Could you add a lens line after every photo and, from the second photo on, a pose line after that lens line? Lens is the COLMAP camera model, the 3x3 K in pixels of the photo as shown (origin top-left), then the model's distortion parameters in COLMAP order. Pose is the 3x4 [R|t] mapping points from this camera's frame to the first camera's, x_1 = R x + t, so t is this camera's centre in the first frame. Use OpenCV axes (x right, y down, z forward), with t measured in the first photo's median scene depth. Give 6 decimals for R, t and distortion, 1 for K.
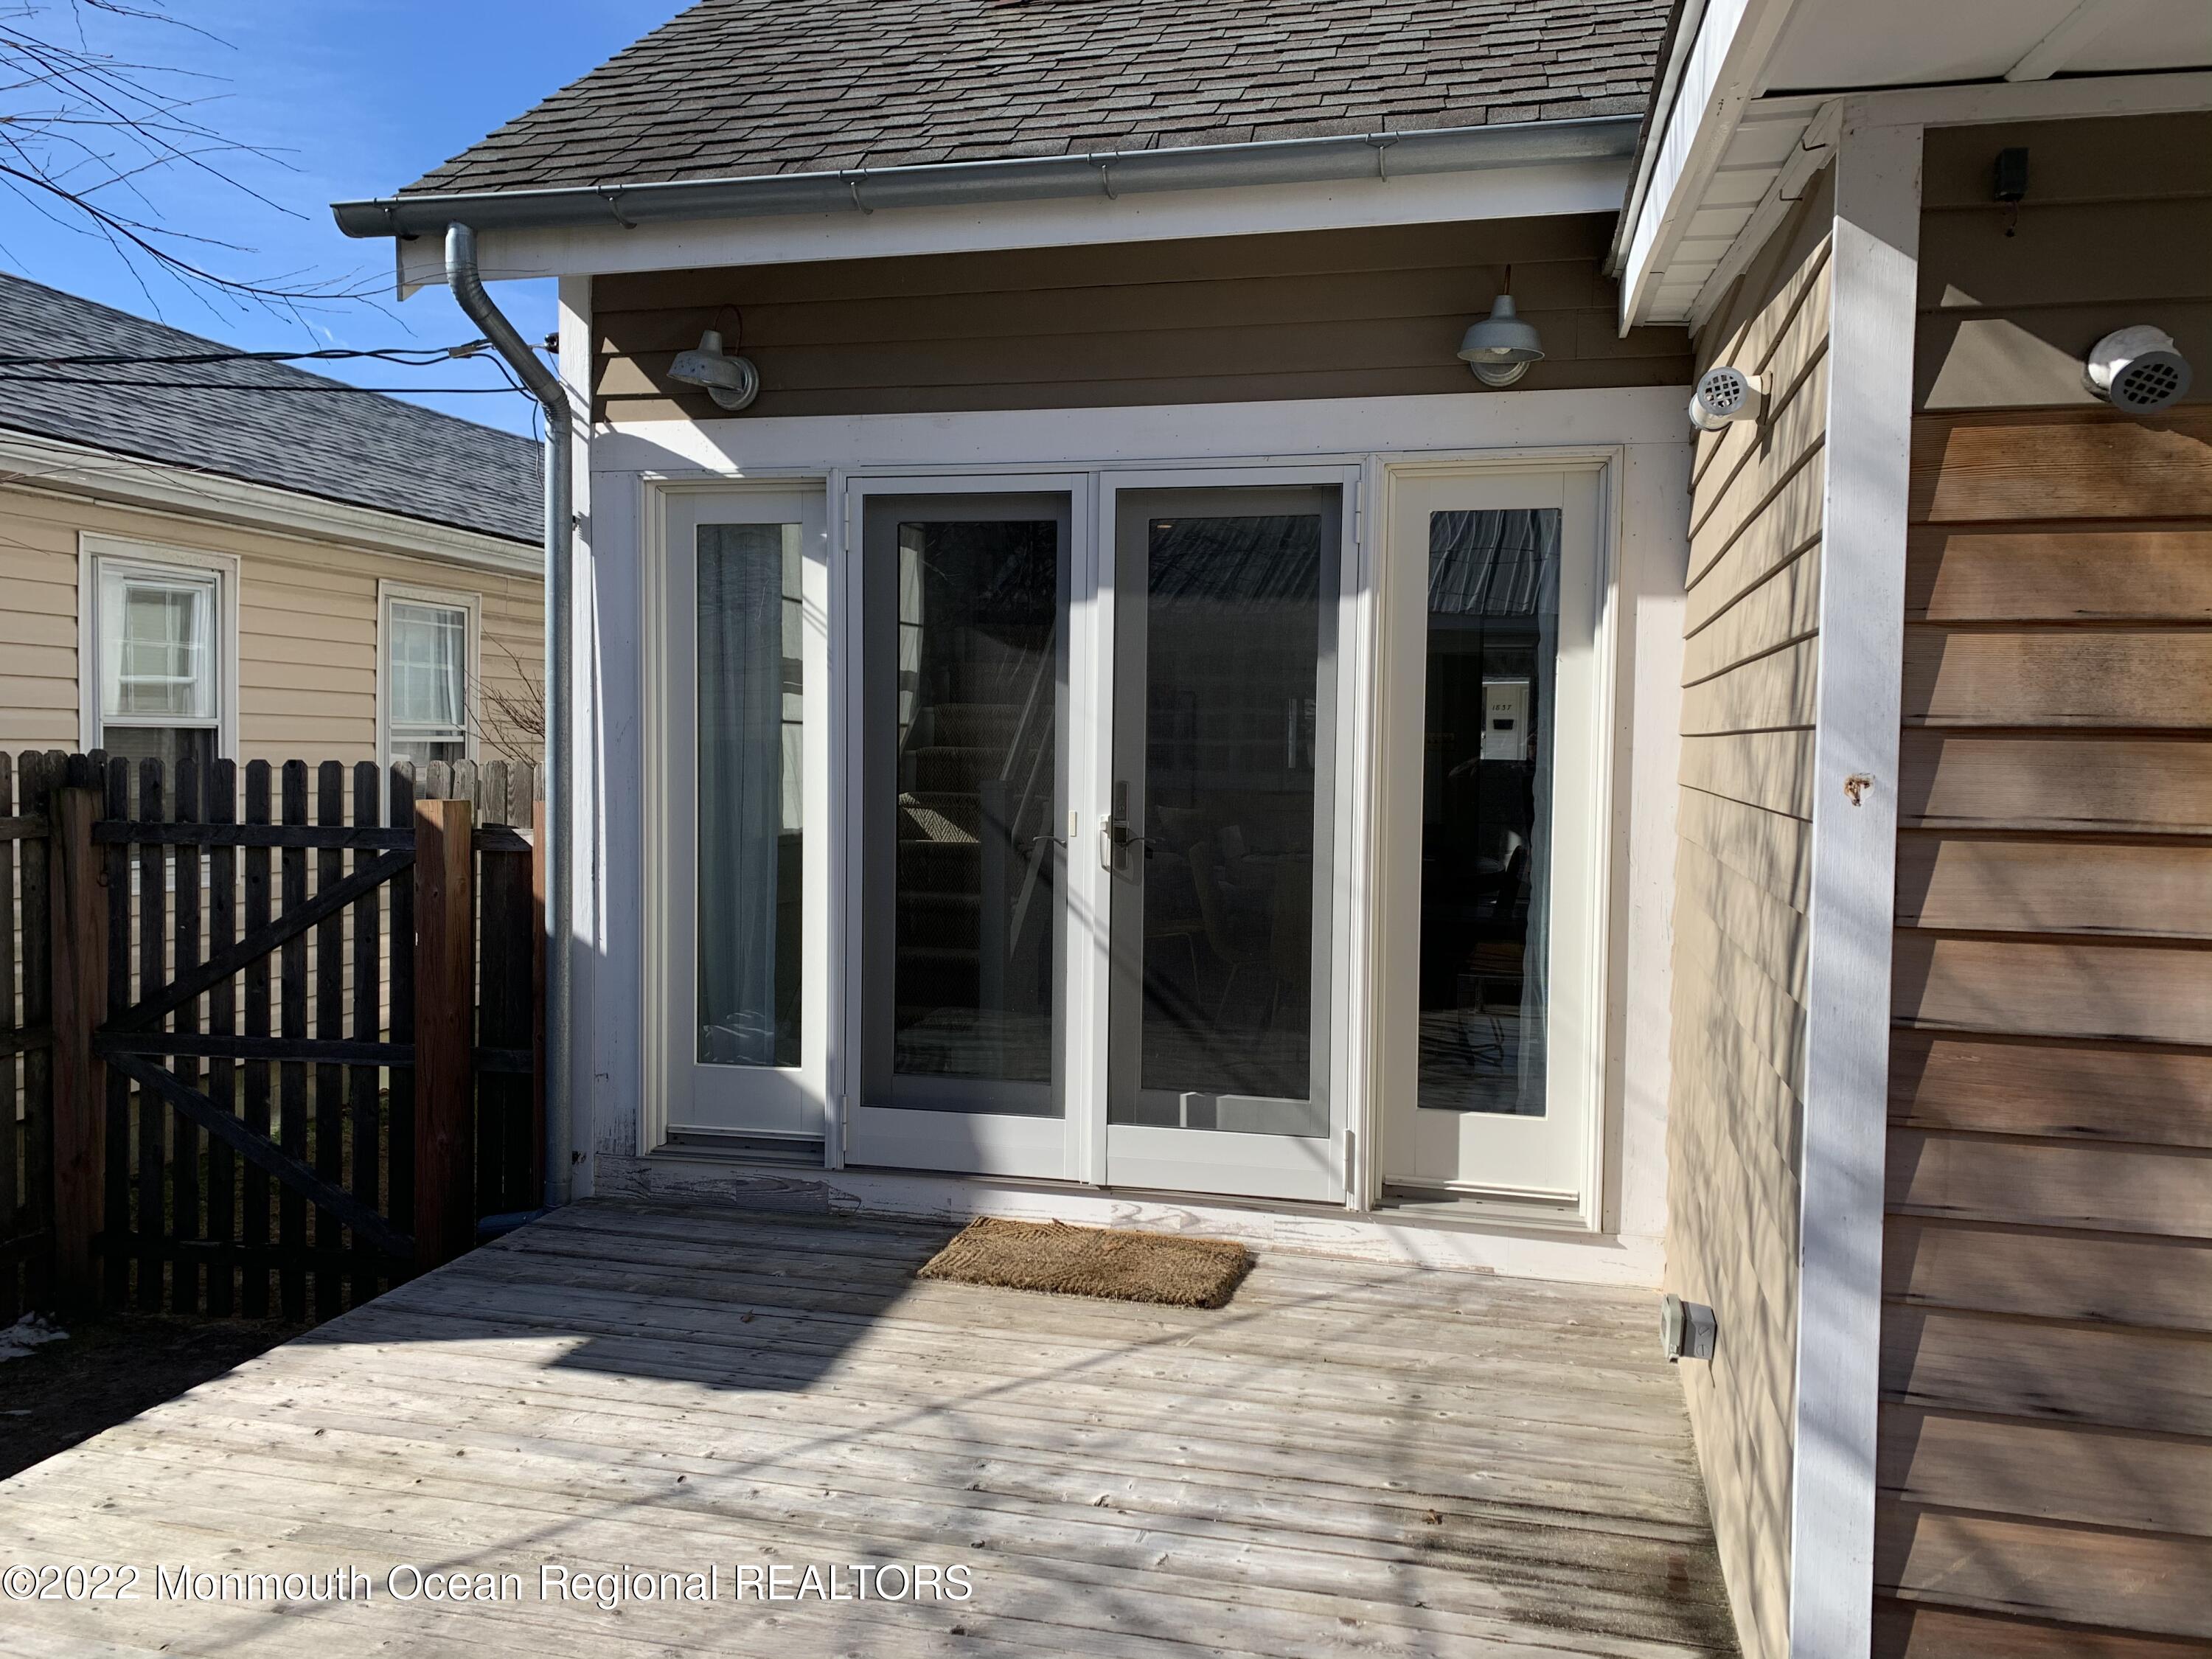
lens RADIAL K [[1665.2, 0, 1108.8], [0, 1665.2, 832.5], [0, 0, 1]] dist [0.033338, -0.043650]
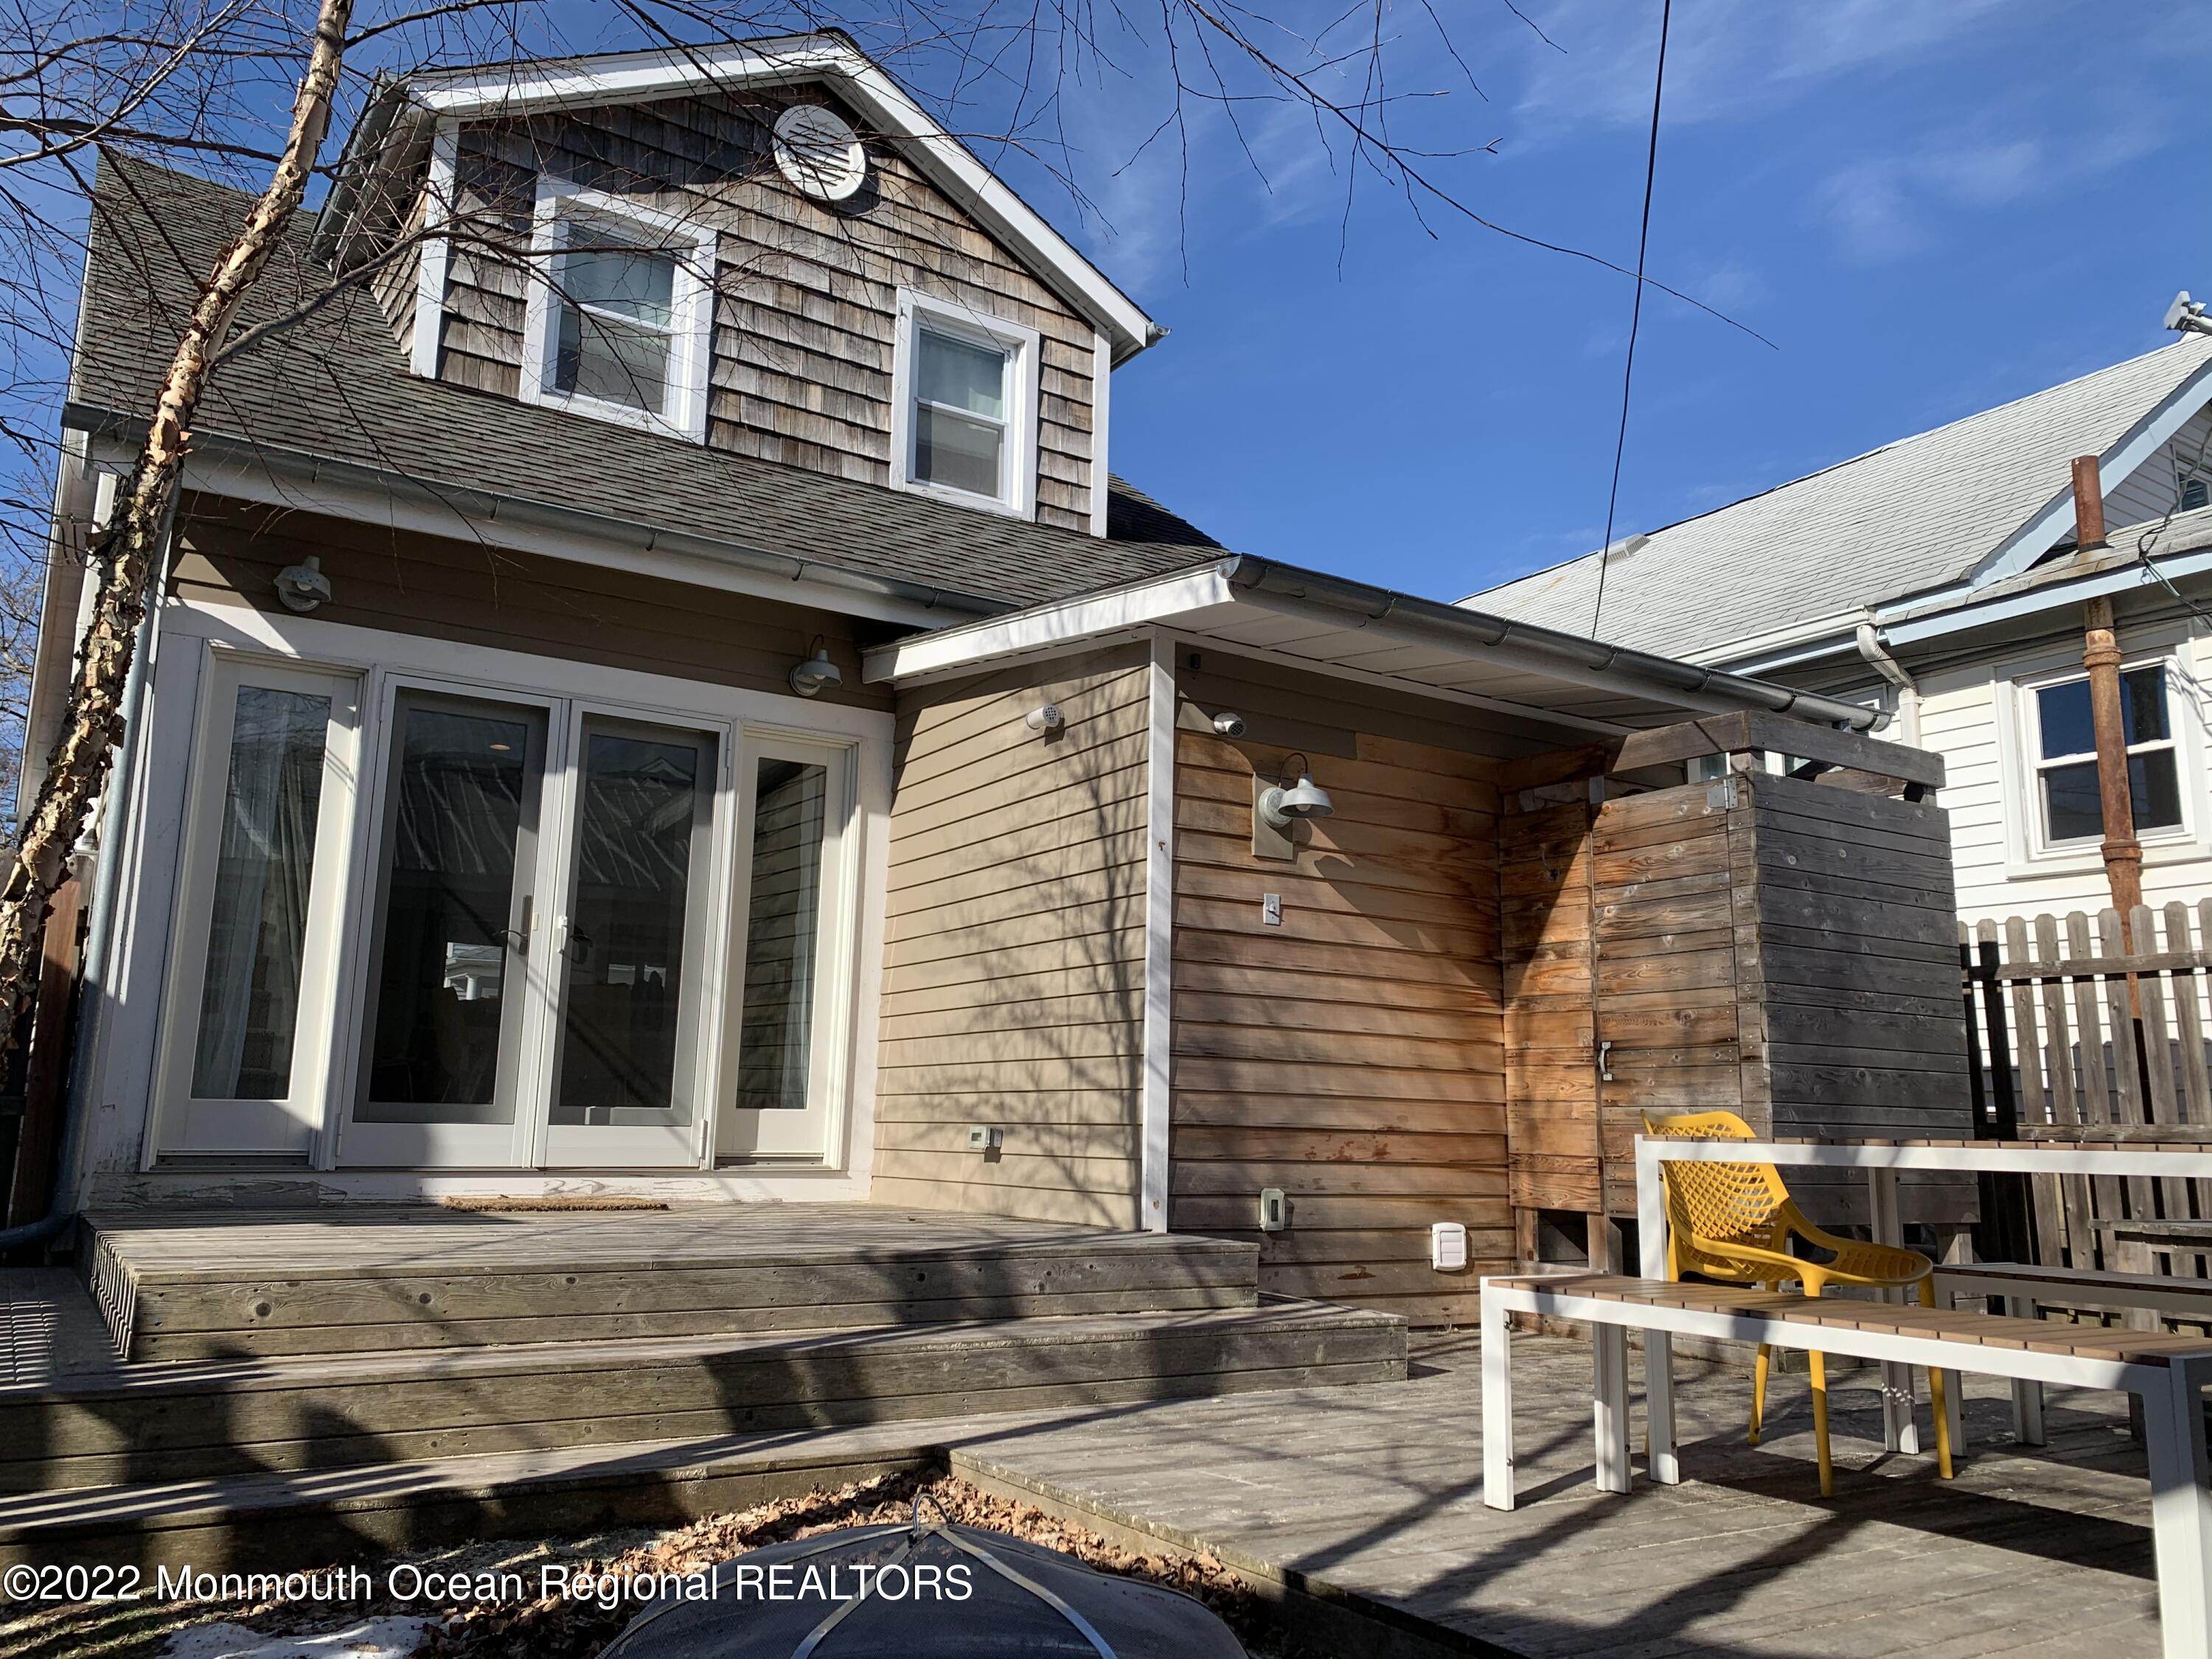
lens RADIAL K [[1665.2, 0, 1122.0], [0, 1665.2, 812.4], [0, 0, 1]] dist [0.033338, -0.043650]
pose [[0.687274, 0.129168, 0.714822, -0.761139], [0.032682, 0.977568, -0.208069, 0.234268], [-0.725663, 0.166362, 0.667635, -0.419893]]
